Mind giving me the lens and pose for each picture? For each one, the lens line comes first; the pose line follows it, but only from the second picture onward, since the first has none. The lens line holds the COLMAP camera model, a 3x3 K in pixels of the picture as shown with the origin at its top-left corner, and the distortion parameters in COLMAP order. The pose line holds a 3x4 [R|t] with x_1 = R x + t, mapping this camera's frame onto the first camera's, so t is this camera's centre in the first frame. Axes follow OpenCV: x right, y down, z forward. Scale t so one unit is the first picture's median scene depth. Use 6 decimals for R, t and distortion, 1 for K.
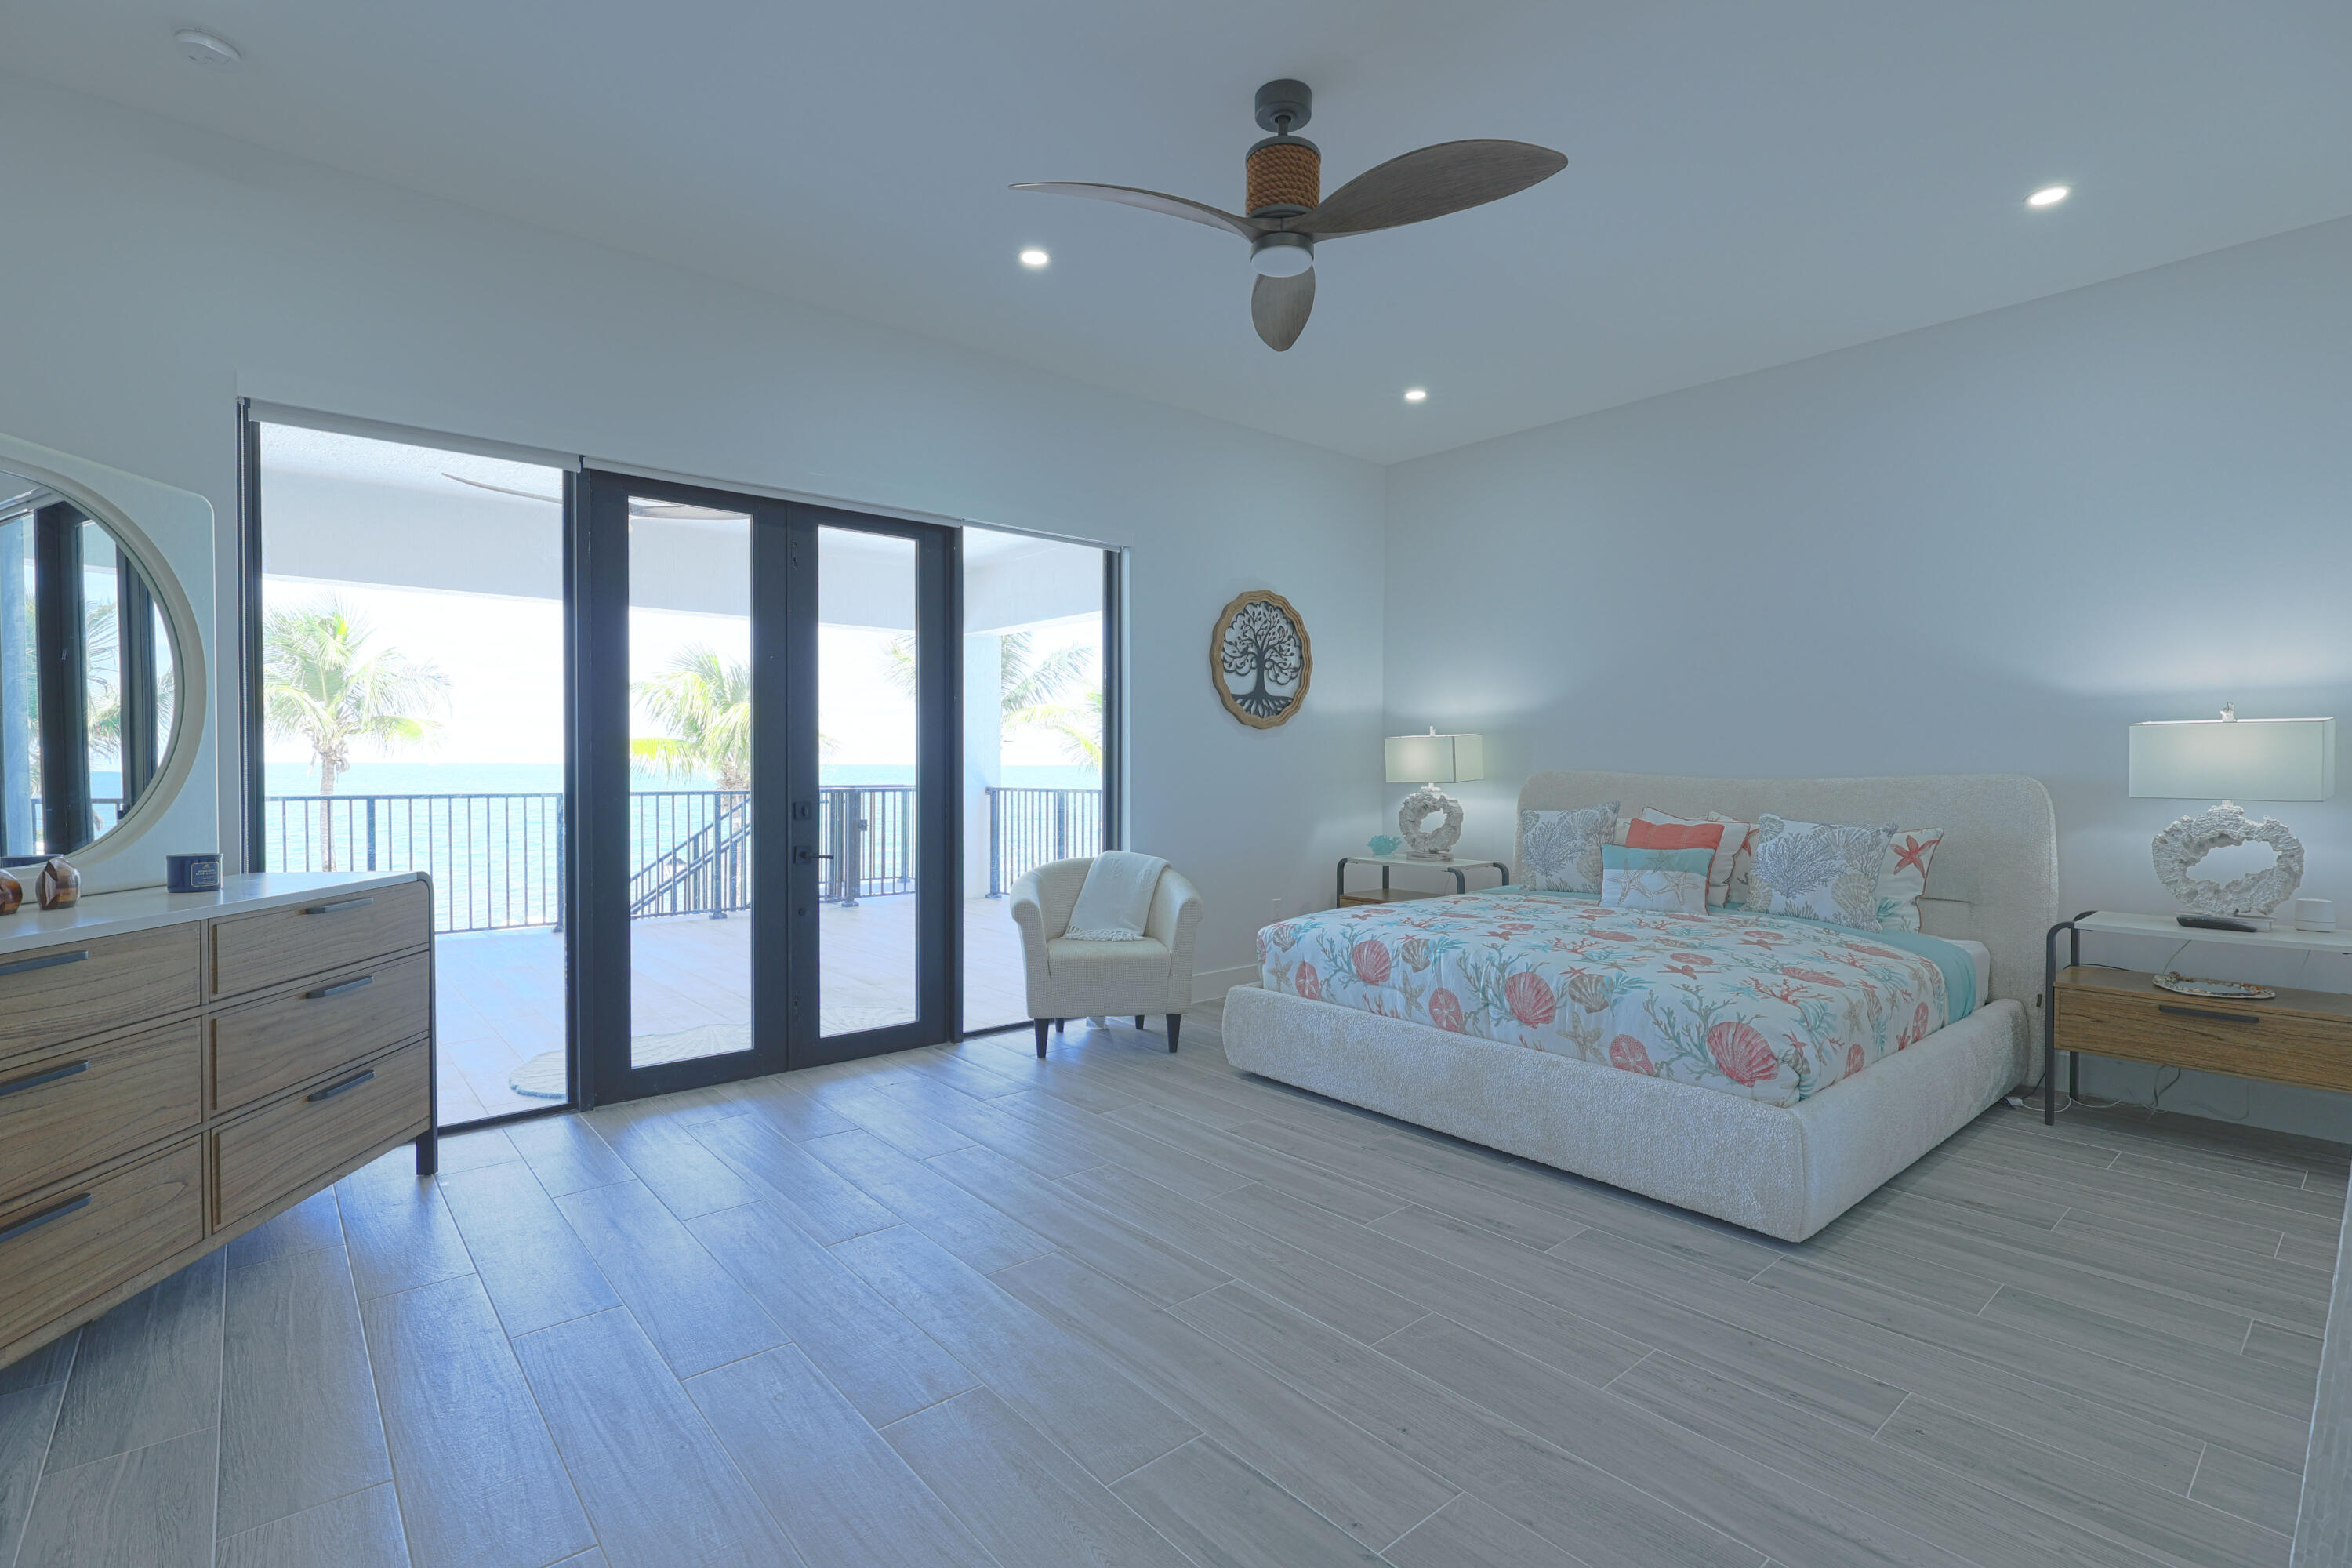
lens RADIAL K [[1087.1, 0, 1174.7], [0, 1087.1, 781.4], [0, 0, 1]] dist [-0.000372, 0.001005]
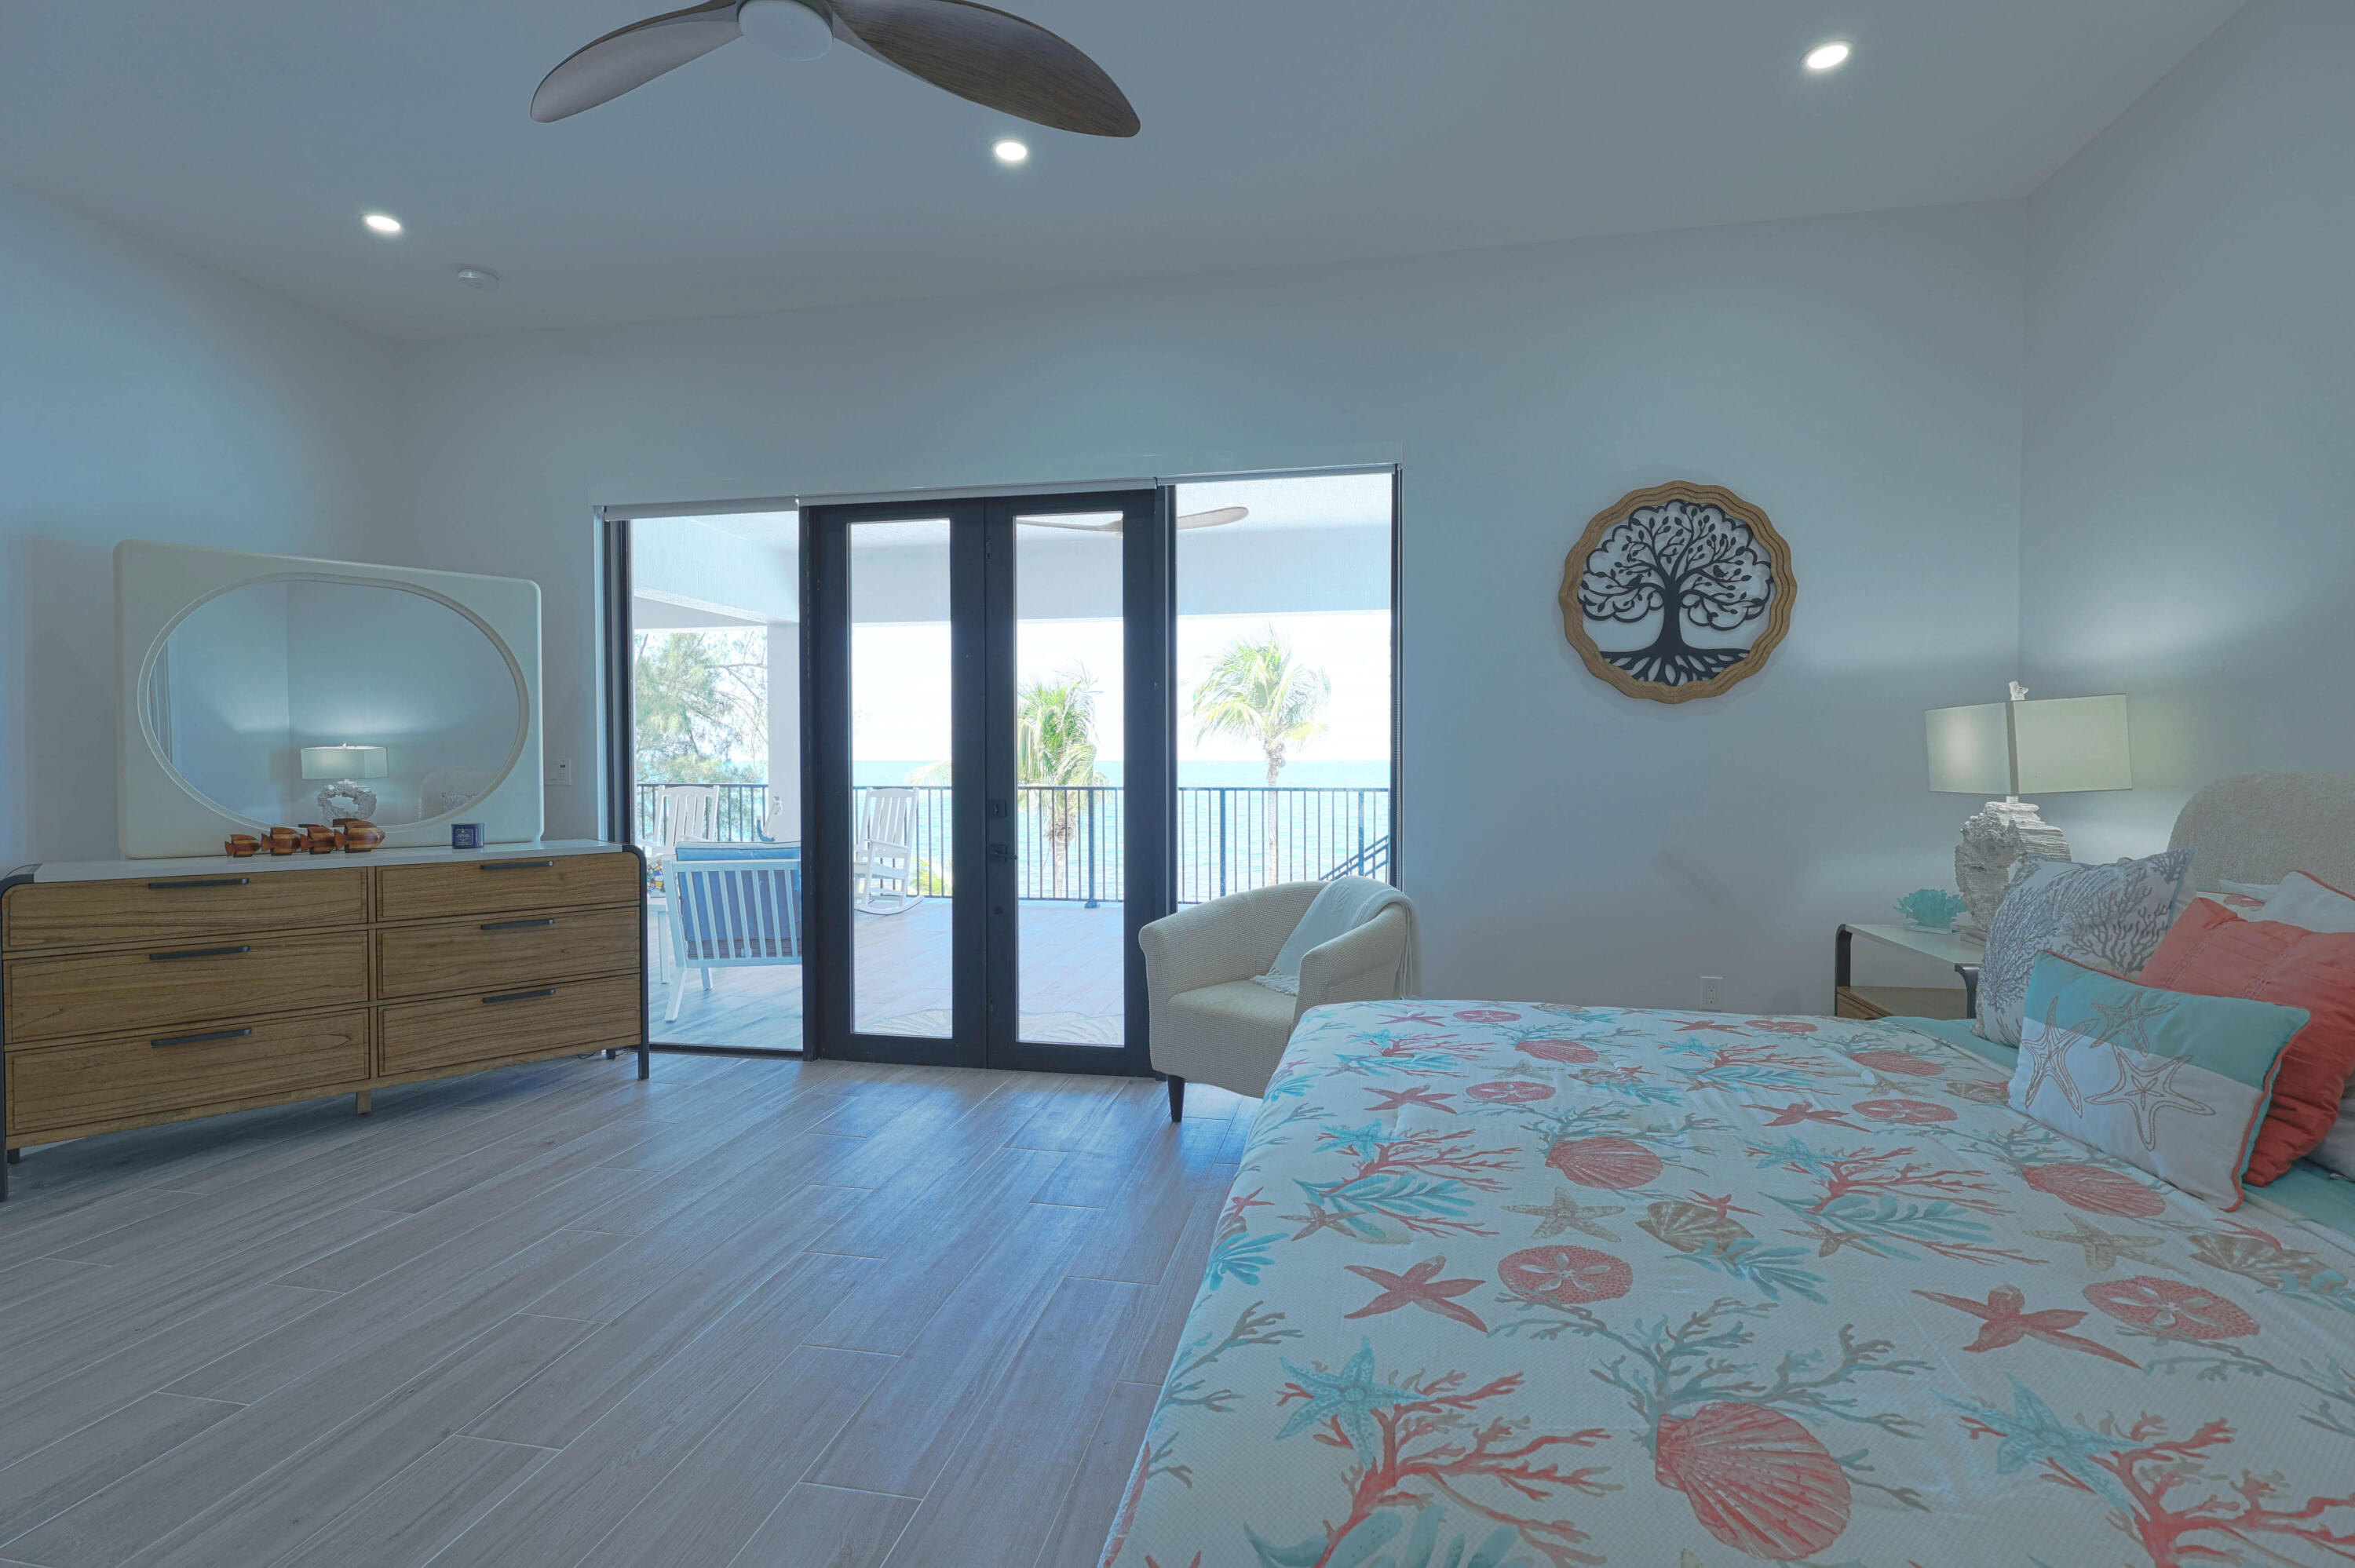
lens RADIAL K [[1088.4, 0, 1174.2], [0, 1088.4, 784.2], [0, 0, 1]] dist [-0.000372, 0.001005]
pose [[0.618756, 0.013588, -0.785466, 0.562034], [-0.009487, 0.999907, 0.009824, -0.006974], [0.785526, 0.001373, 0.618827, 0.541473]]
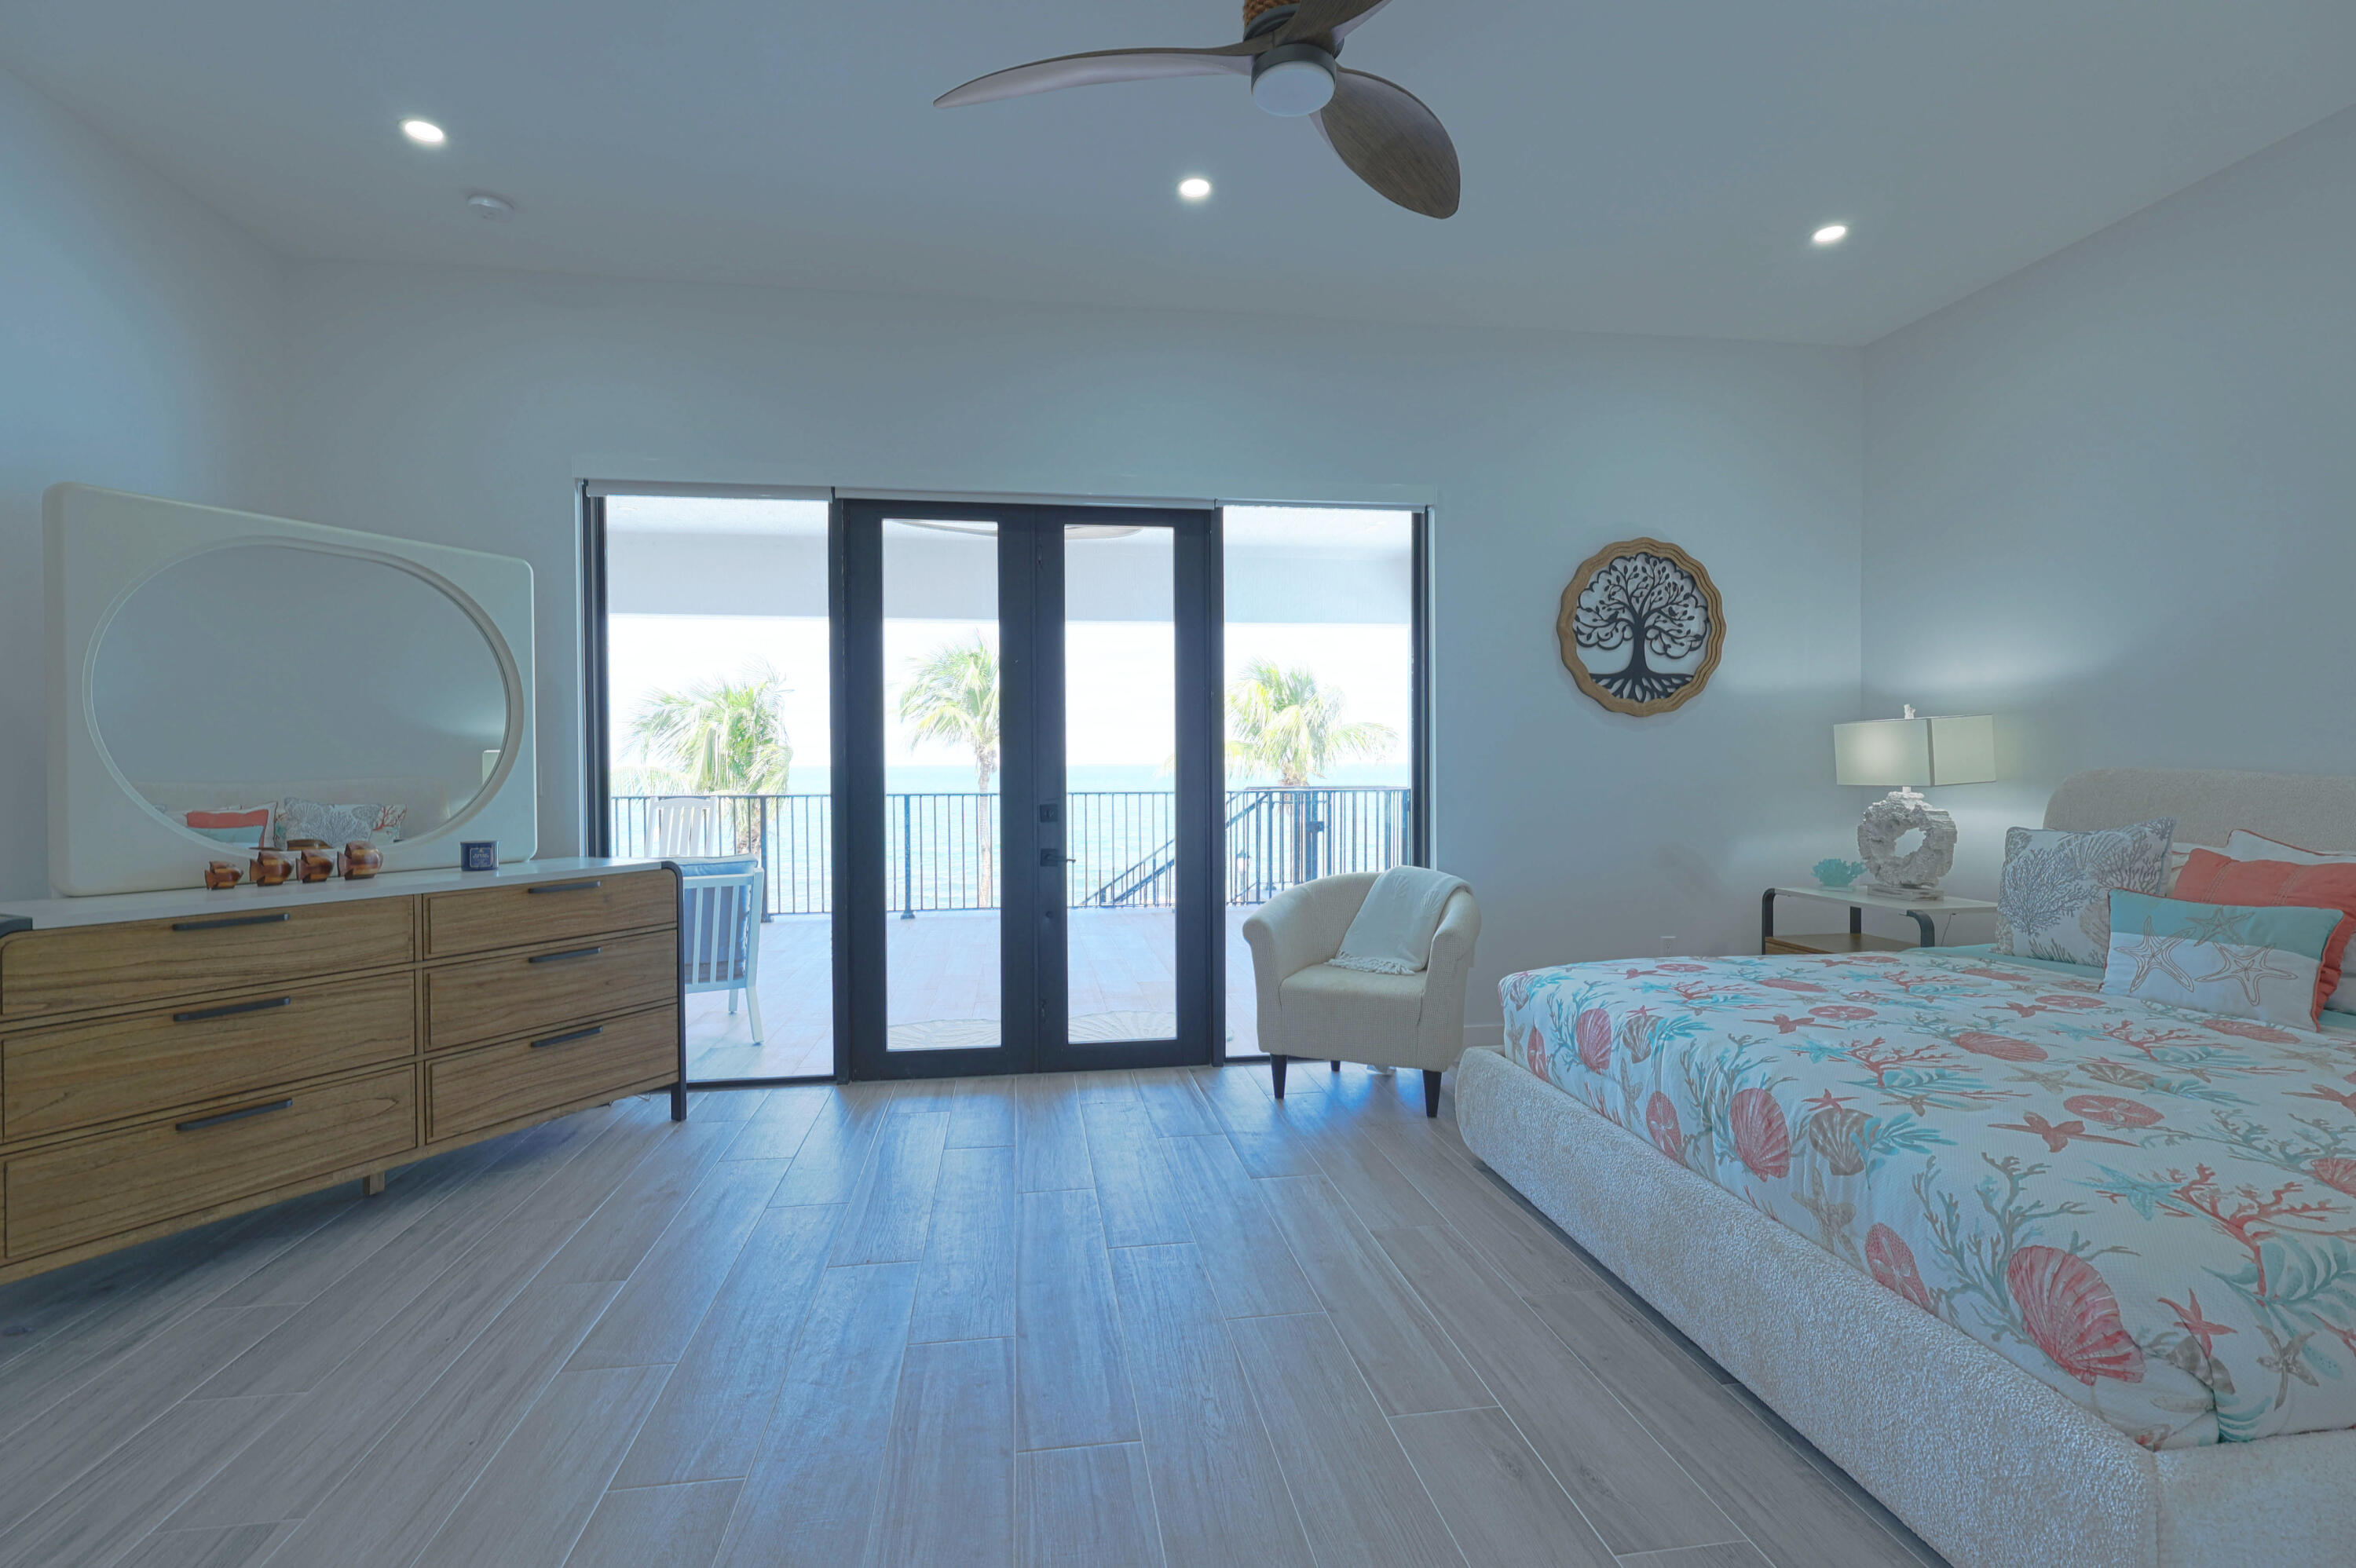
lens RADIAL K [[1088.9, 0, 1174.0], [0, 1088.9, 781.5], [0, 0, 1]] dist [-0.000372, 0.001005]
pose [[0.846128, 0.000603, -0.532979, 0.301280], [-0.000644, 1.000000, 0.000109, -0.002421], [0.532979, 0.000251, 0.846128, 0.229397]]
